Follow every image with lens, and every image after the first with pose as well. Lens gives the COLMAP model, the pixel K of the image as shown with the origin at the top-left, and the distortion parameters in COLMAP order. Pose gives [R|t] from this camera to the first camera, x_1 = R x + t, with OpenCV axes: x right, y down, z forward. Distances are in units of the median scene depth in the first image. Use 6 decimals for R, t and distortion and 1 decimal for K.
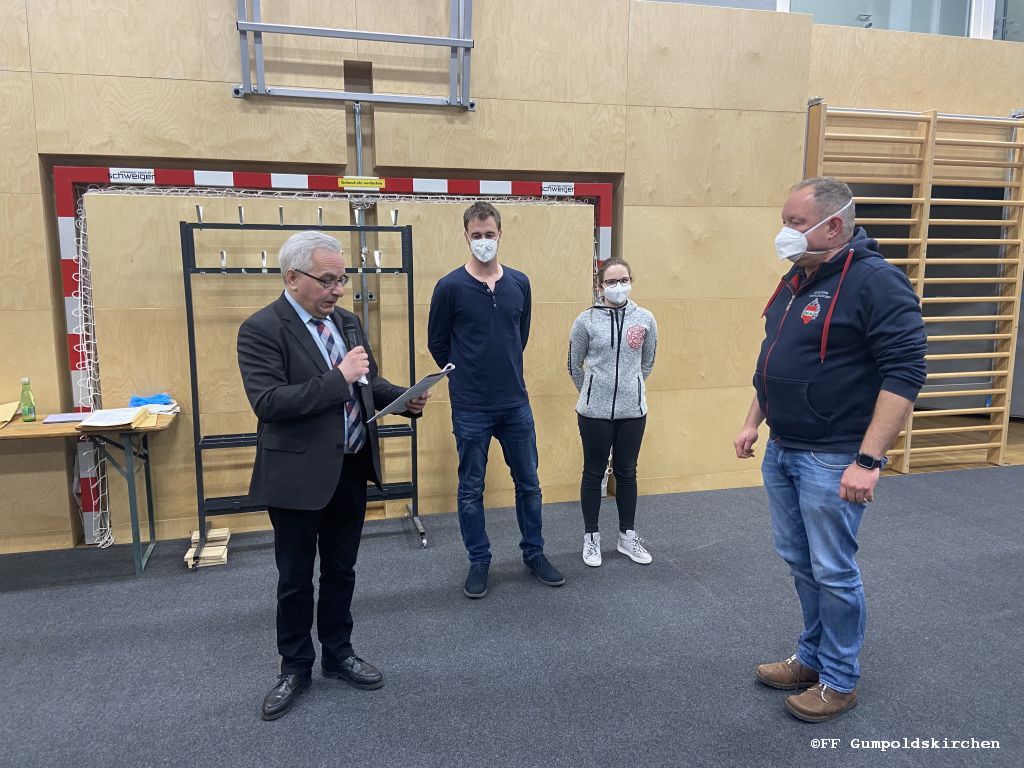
lens RADIAL K [[758.3, 0, 512.1], [0, 758.3, 399.9], [0, 0, 1]] dist [0.097397, -0.116374]
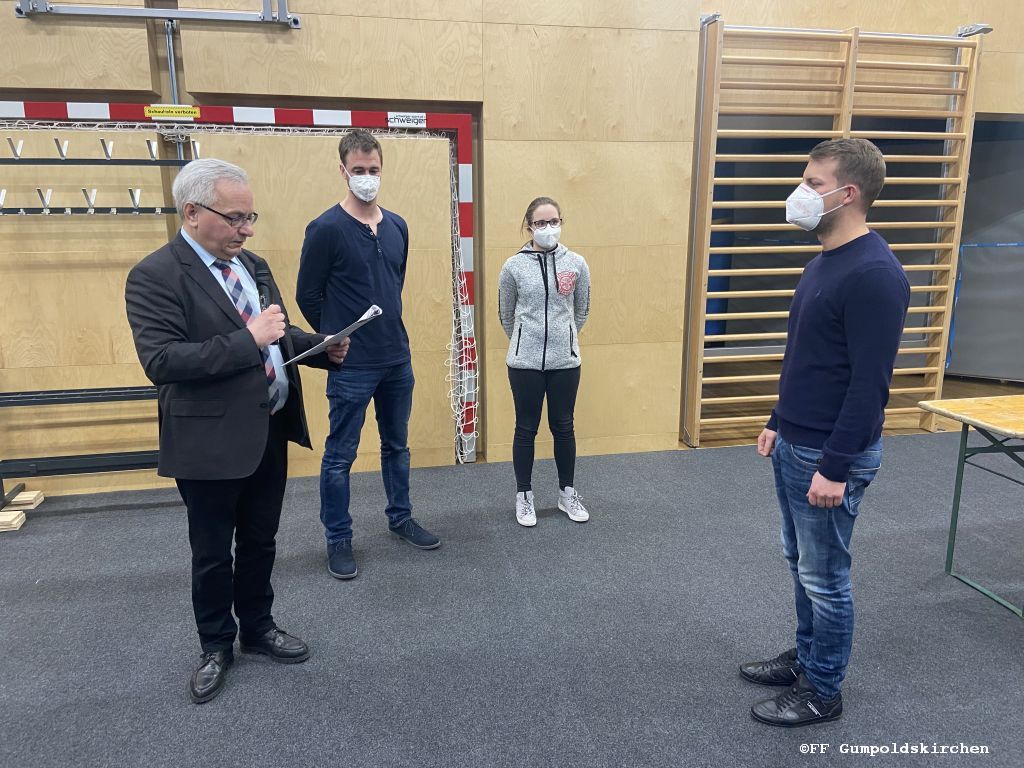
lens RADIAL K [[758.3, 0, 508.5], [0, 758.3, 384.3], [0, 0, 1]] dist [0.097397, -0.116374]
pose [[0.998669, 0.014055, -0.049617, 0.212781], [-0.011174, 0.998262, 0.057867, -0.020434], [0.050344, -0.057235, 0.997091, 0.092432]]
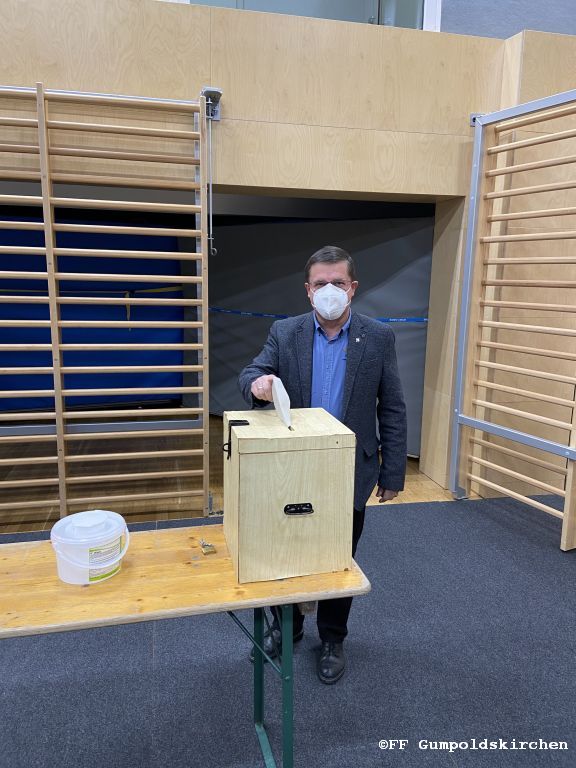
lens RADIAL K [[568.7, 0, 288.0], [0, 568.7, 388.0], [0, 0, 1]] dist [0.097397, -0.116374]
pose [[0.998807, 0.034882, -0.034165, 0.868758], [-0.033694, 0.998828, 0.034736, -0.096781], [0.035336, -0.033543, 0.998812, 0.423548]]
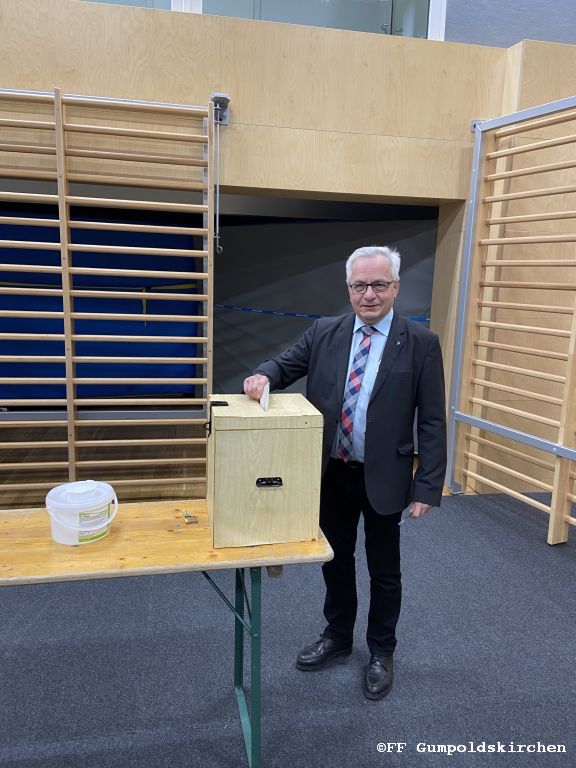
lens RADIAL K [[568.7, 0, 293.2], [0, 568.7, 387.3], [0, 0, 1]] dist [0.097397, -0.116374]
pose [[0.996340, 0.056733, -0.063944, 0.899545], [-0.054712, 0.997959, 0.032921, -0.088909], [0.065682, -0.029302, 0.997410, 0.393890]]
